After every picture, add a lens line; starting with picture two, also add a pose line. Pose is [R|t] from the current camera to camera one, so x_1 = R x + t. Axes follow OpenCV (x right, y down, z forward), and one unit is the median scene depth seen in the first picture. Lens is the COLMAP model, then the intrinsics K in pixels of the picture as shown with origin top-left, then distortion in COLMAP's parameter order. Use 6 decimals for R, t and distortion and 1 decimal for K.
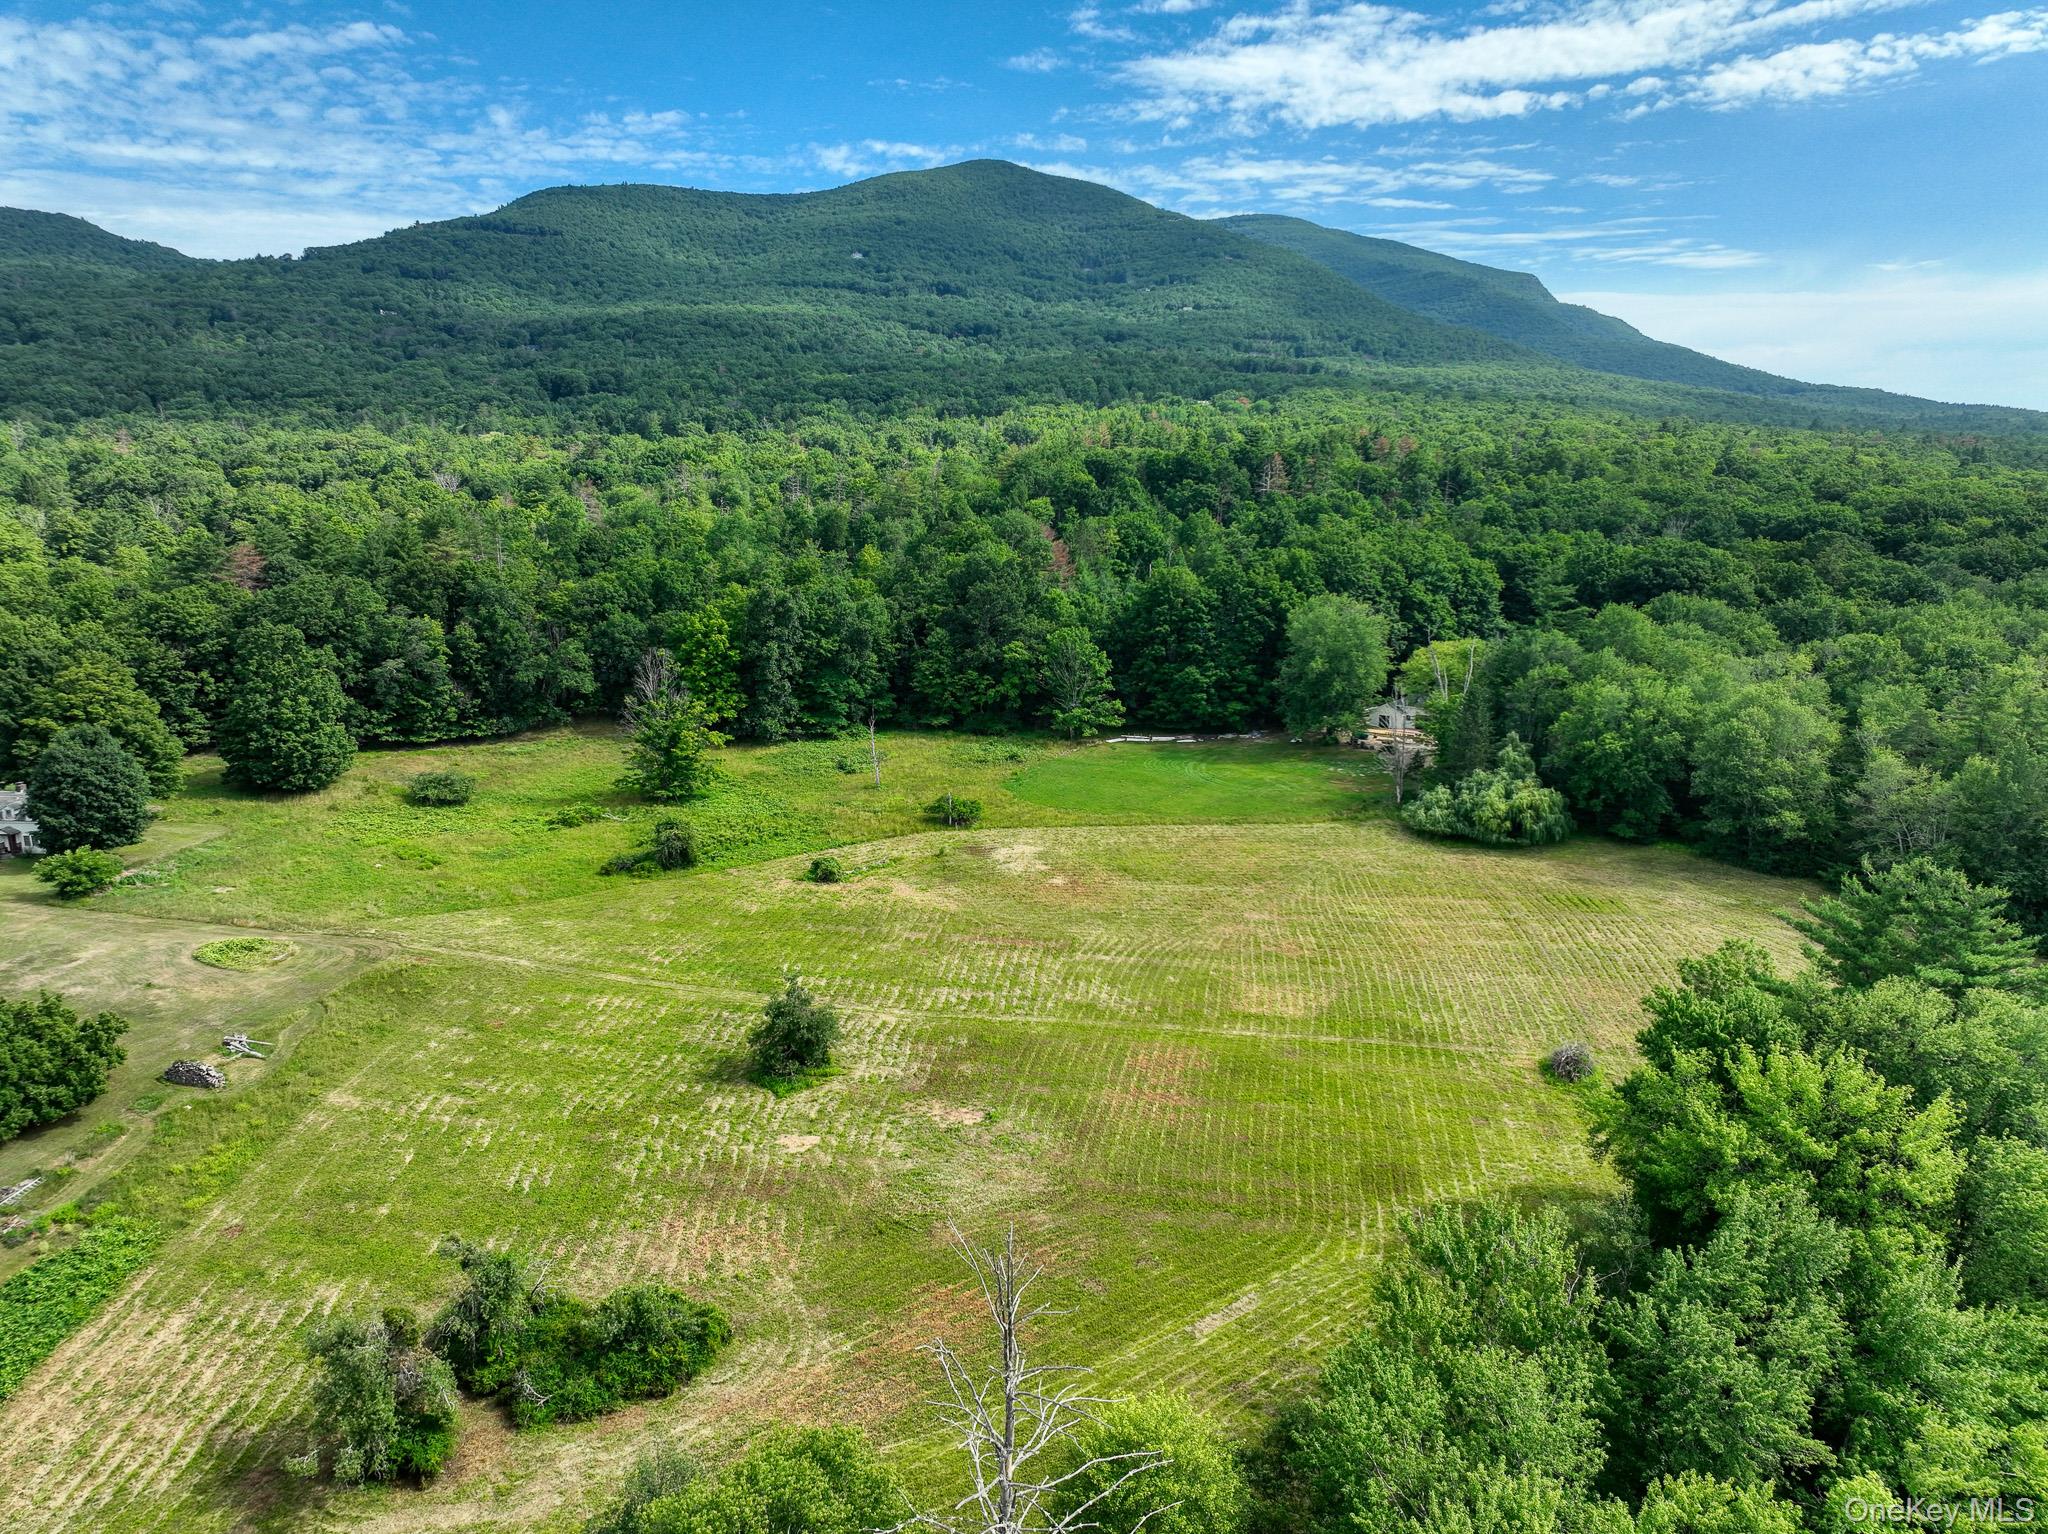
lens RADIAL K [[1433.5, 0, 1033.1], [0, 1433.5, 769.8], [0, 0, 1]] dist [-0.002405, 0.016686]
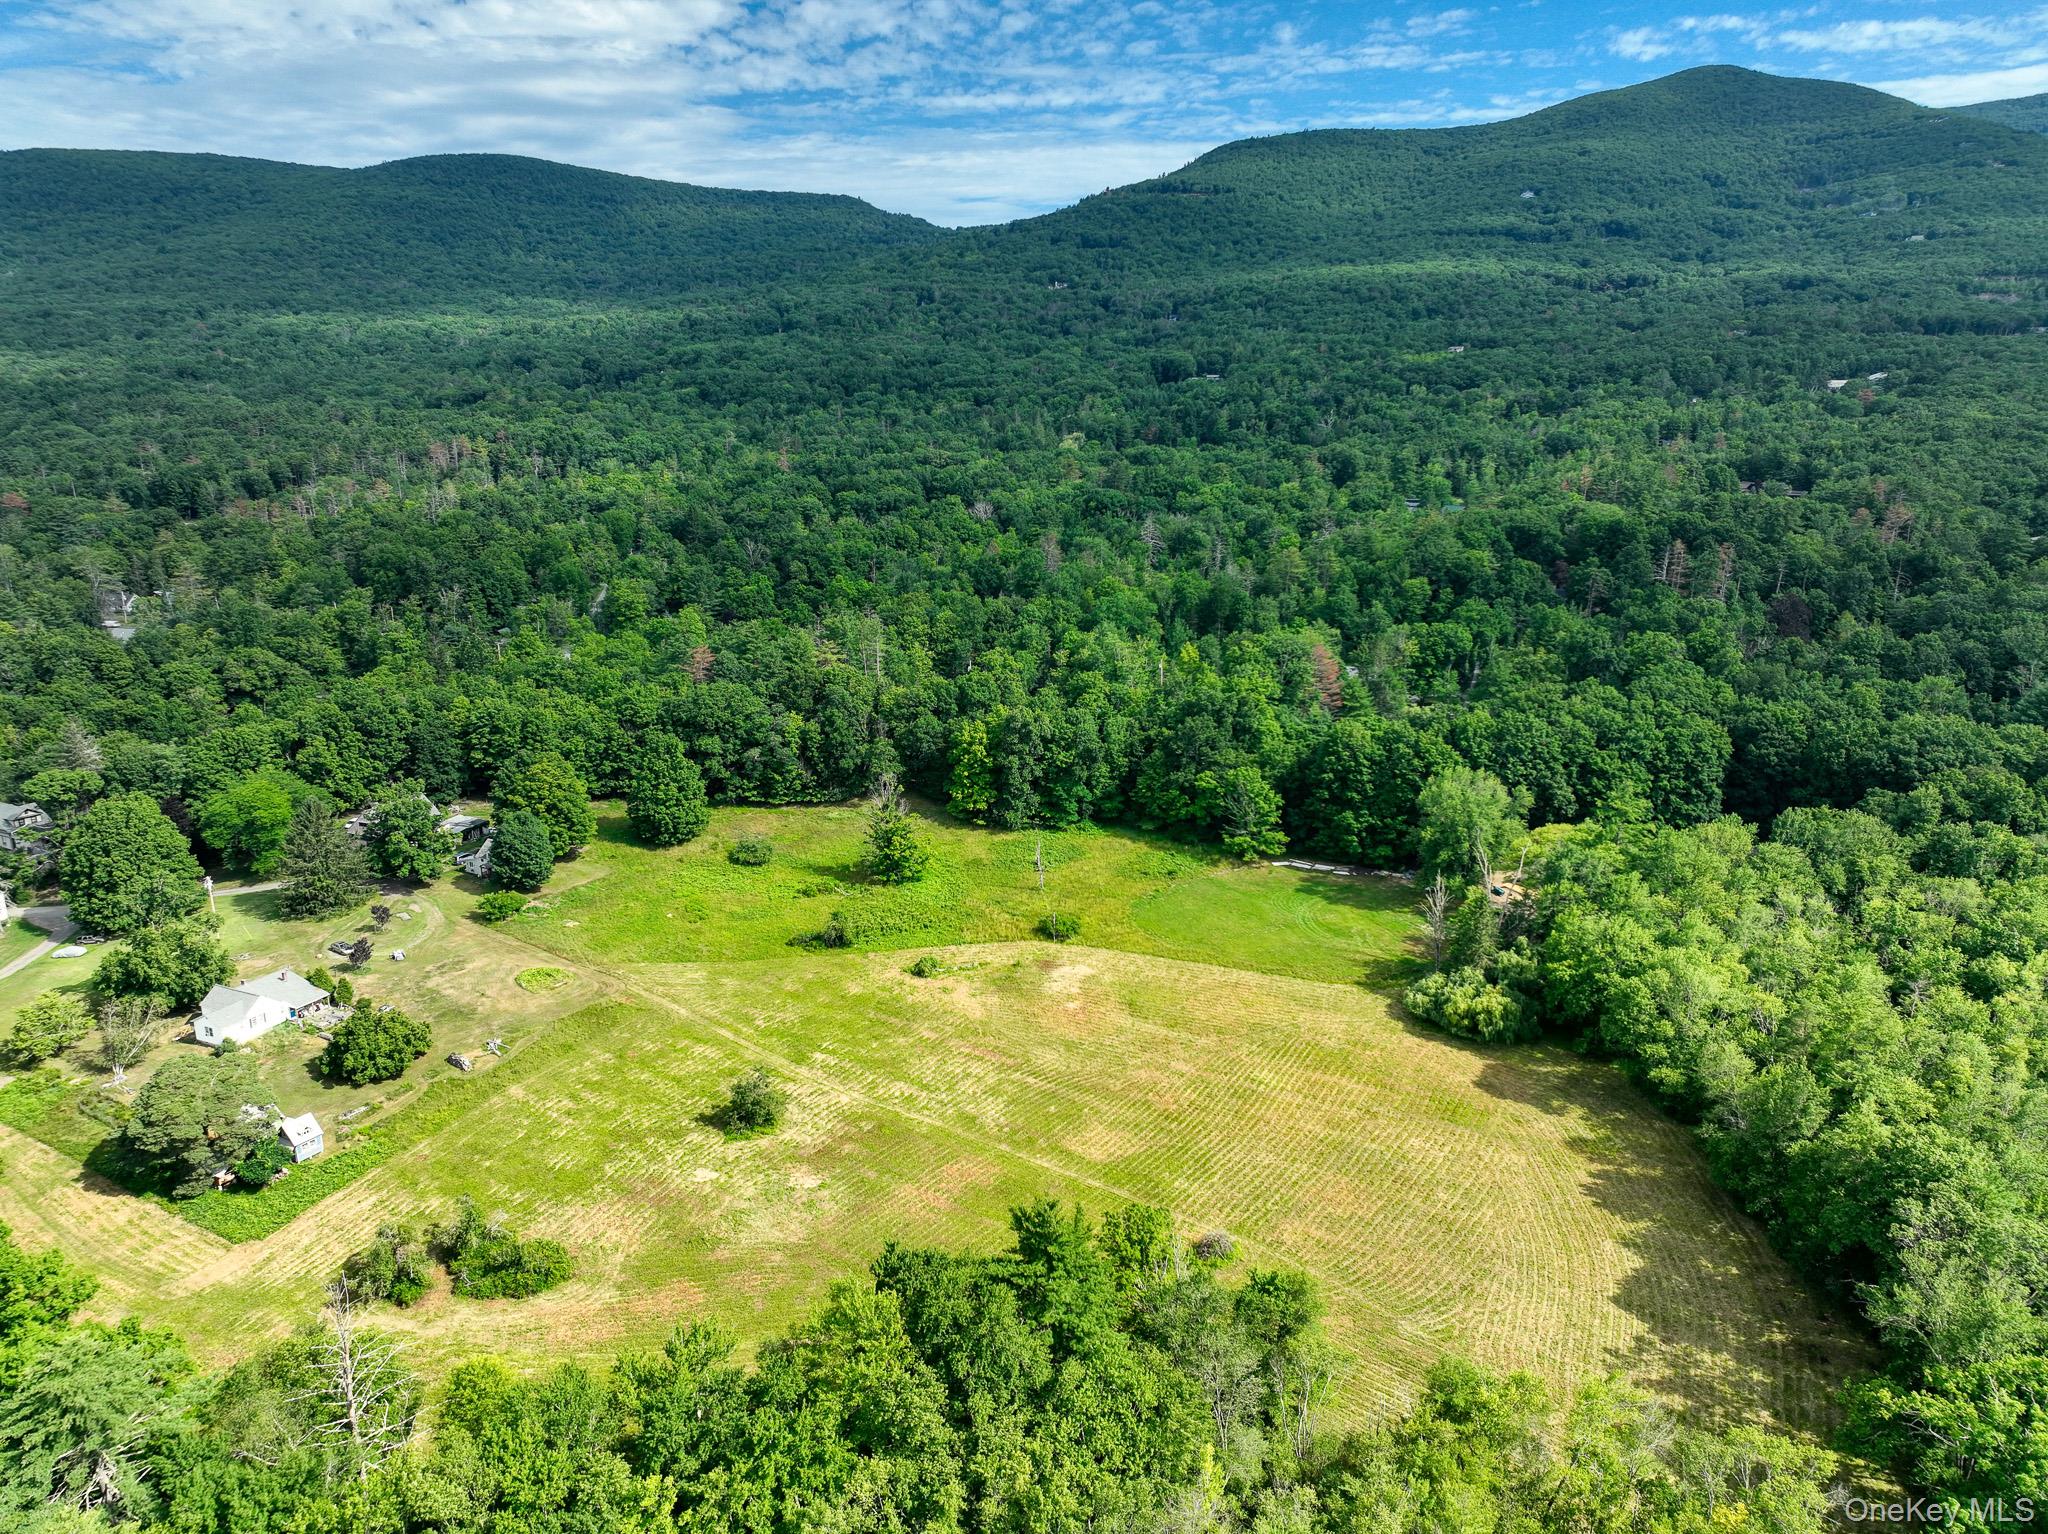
lens RADIAL K [[1433.5, 0, 1035.1], [0, 1433.5, 770.0], [0, 0, 1]] dist [-0.002405, 0.016686]
pose [[0.893498, 0.119482, -0.432880, 0.488235], [-0.095046, 0.992432, 0.077745, -0.218955], [0.438893, -0.028321, 0.898093, -0.196565]]
